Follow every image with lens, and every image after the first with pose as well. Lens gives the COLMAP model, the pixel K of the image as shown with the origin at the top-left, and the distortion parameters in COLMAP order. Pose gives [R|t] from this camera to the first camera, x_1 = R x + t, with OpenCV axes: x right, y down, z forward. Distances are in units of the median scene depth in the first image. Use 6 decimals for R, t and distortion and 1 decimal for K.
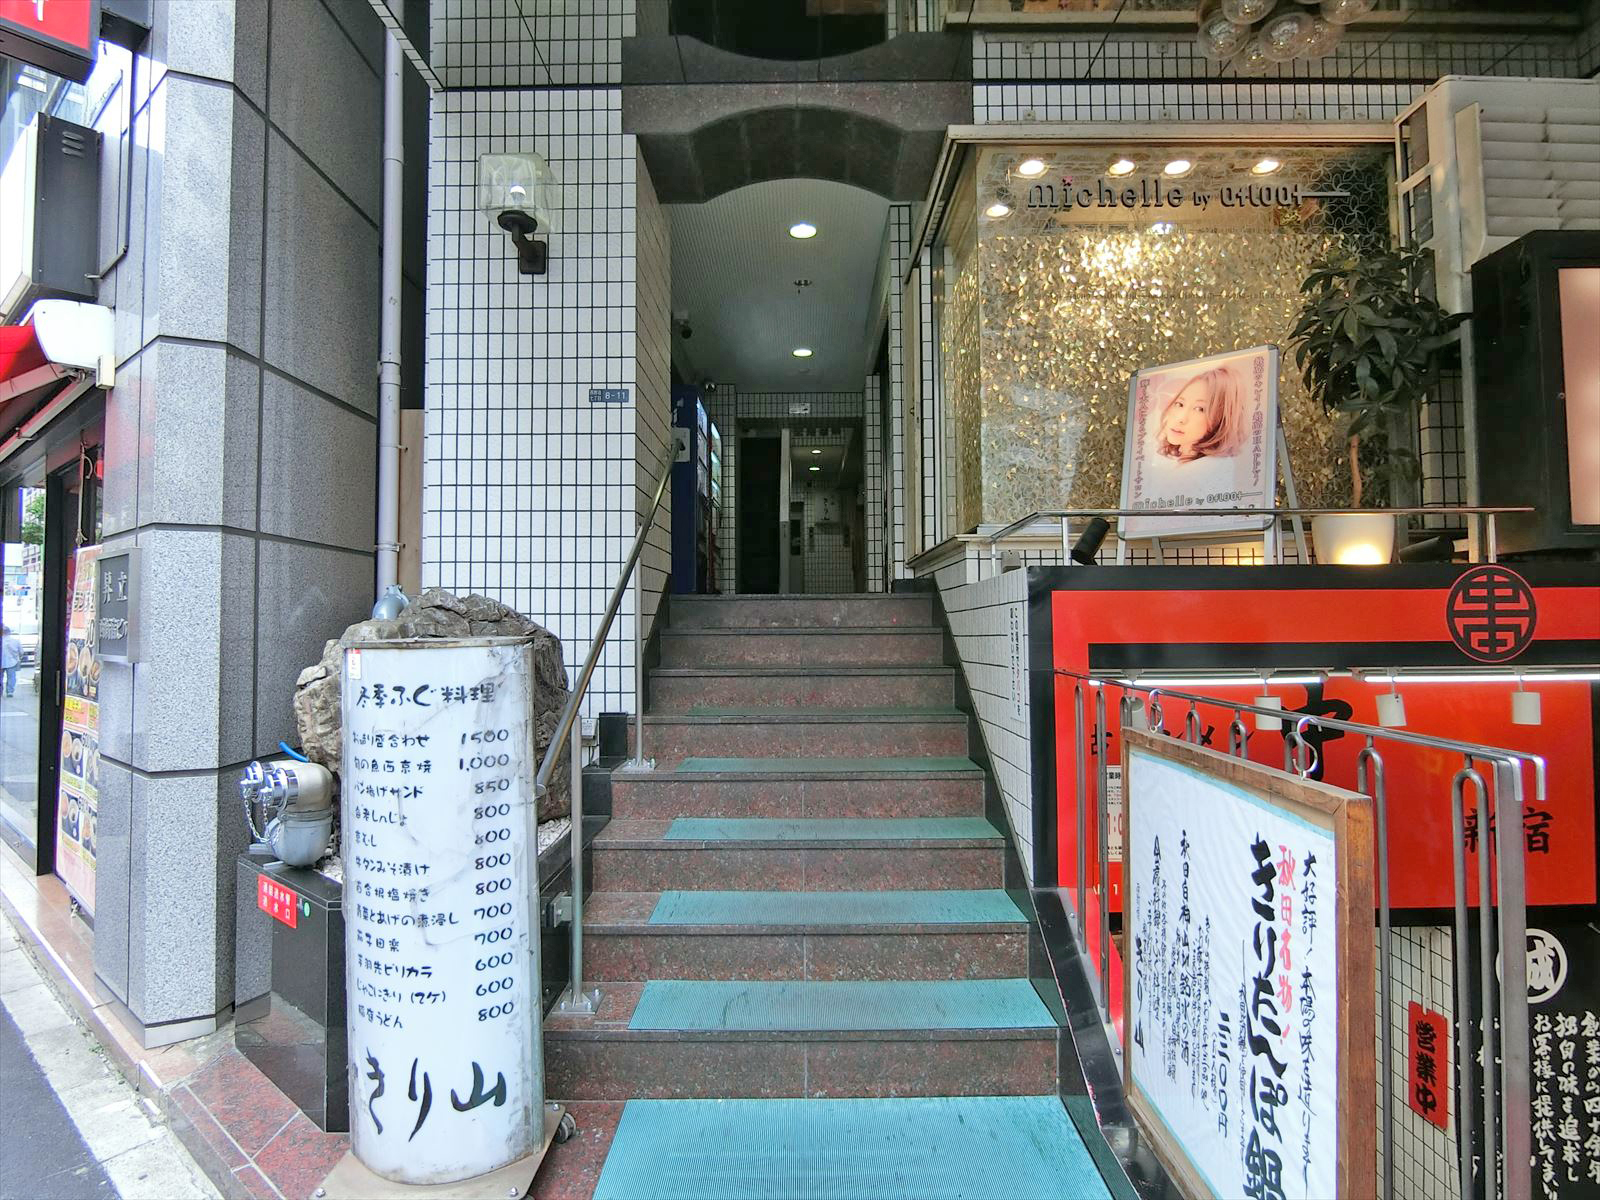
lens RADIAL K [[899.9, 0, 801.4], [0, 899.9, 597.3], [0, 0, 1]] dist [-0.013486, -0.002396]
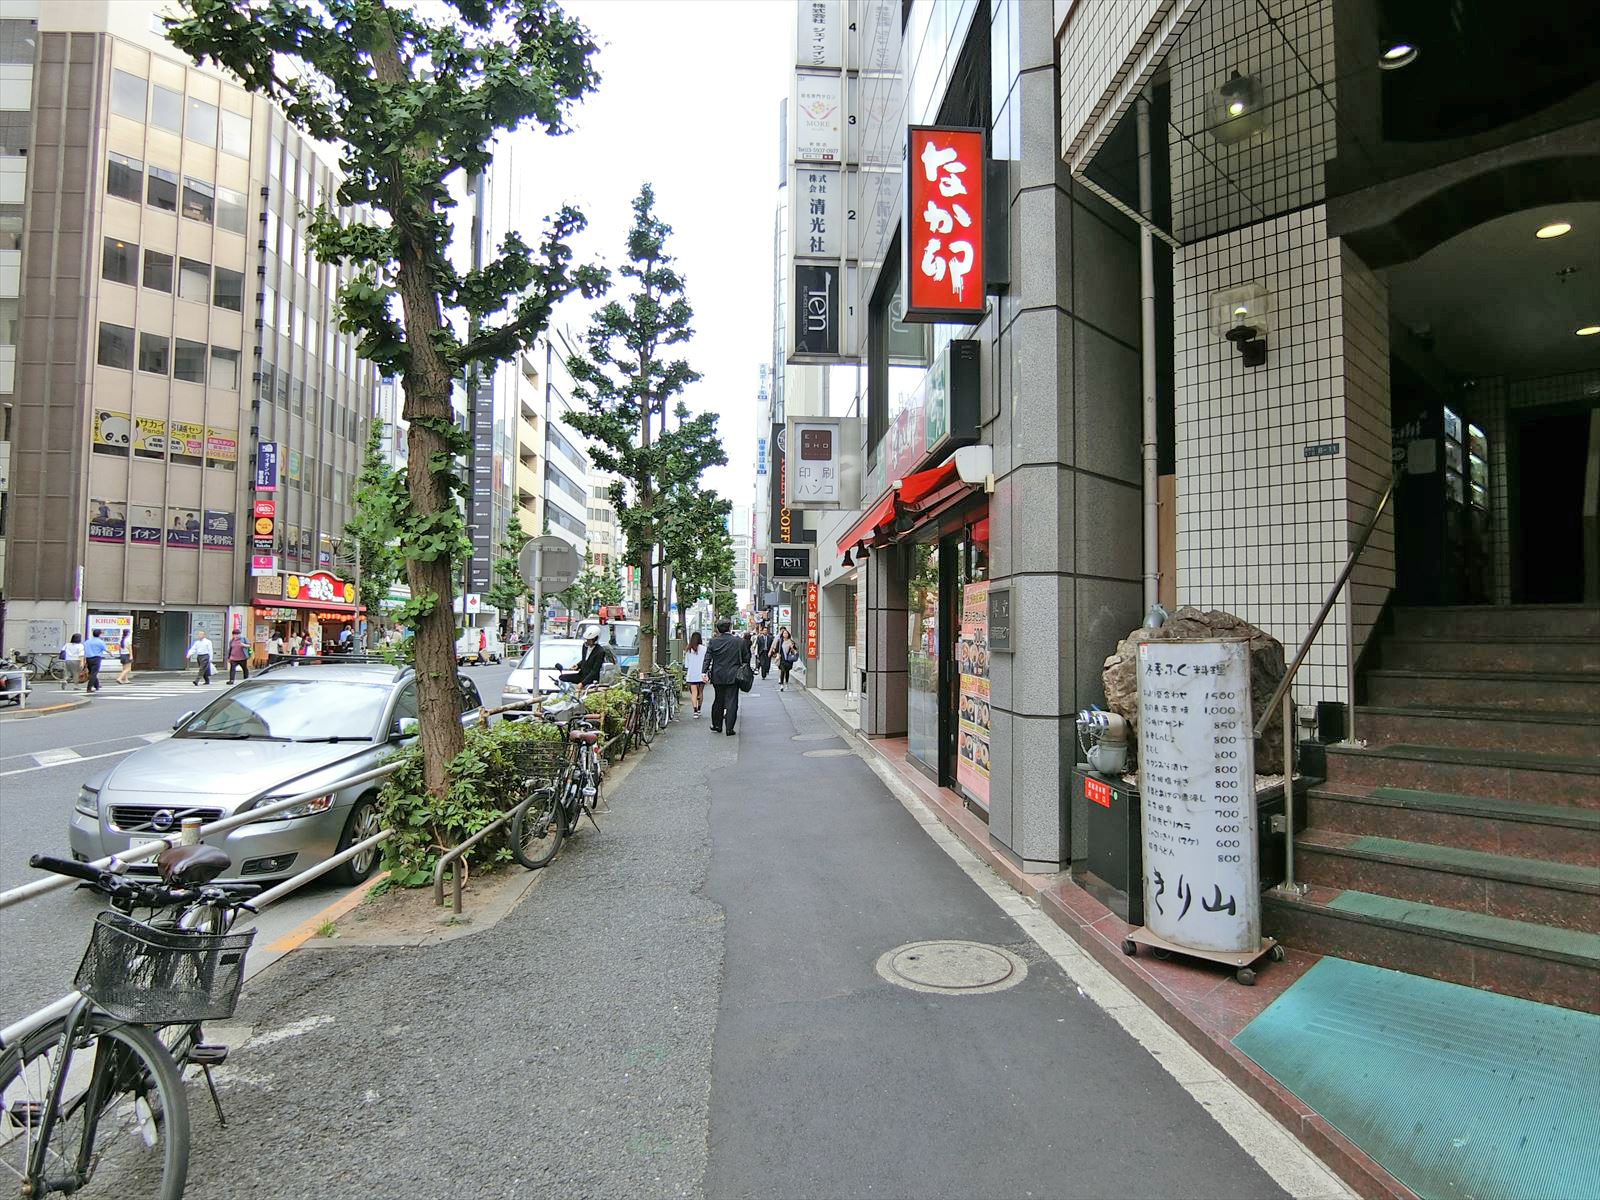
lens RADIAL K [[899.9, 0, 801.4], [0, 899.9, 597.3], [0, 0, 1]] dist [-0.013486, -0.002396]
pose [[0.704869, -0.021655, -0.709007, 0.182537], [0.013695, 0.999763, -0.016921, -0.008525], [0.709205, 0.002217, 0.704999, -0.466179]]
